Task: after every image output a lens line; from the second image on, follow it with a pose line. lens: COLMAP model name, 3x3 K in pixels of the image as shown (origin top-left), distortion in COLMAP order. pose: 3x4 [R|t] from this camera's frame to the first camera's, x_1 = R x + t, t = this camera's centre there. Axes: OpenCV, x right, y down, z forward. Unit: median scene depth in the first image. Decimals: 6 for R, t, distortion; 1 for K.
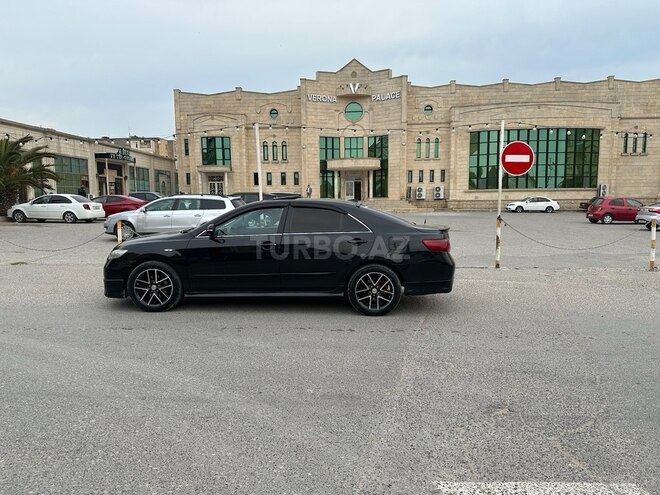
lens RADIAL K [[460.1, 0, 327.3], [0, 460.1, 251.2], [0, 0, 1]] dist [0.062620, -0.085192]
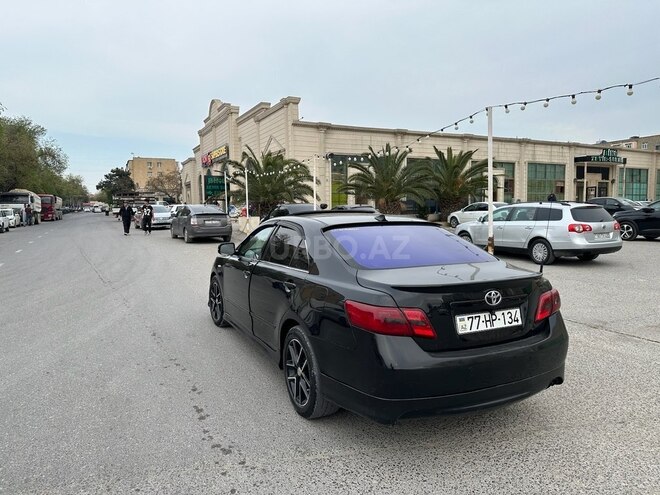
lens RADIAL K [[460.1, 0, 327.3], [0, 460.1, 251.2], [0, 0, 1]] dist [0.062620, -0.085192]
pose [[0.509569, 0.079872, -0.856714, 0.078366], [-0.089201, 0.995221, 0.039729, -0.012143], [0.855793, 0.056175, 0.514259, 0.089793]]
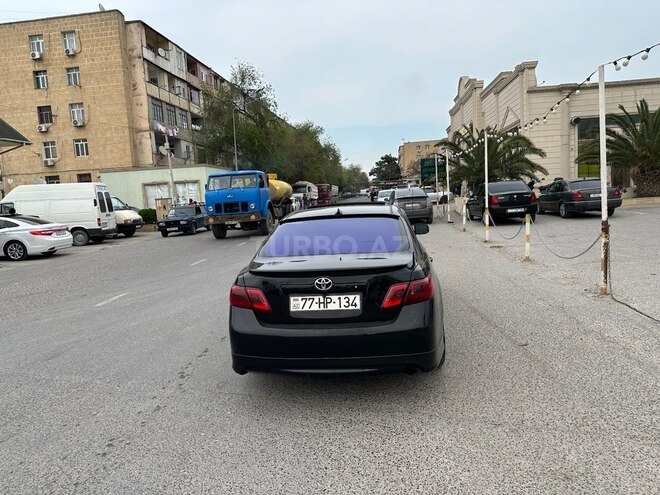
lens RADIAL K [[460.1, 0, 327.3], [0, 460.1, 251.2], [0, 0, 1]] dist [0.062620, -0.085192]
pose [[-0.041634, 0.124903, -0.991295, 0.107960], [-0.049575, 0.990675, 0.126907, -0.019689], [0.997902, 0.054428, -0.035054, 0.144316]]
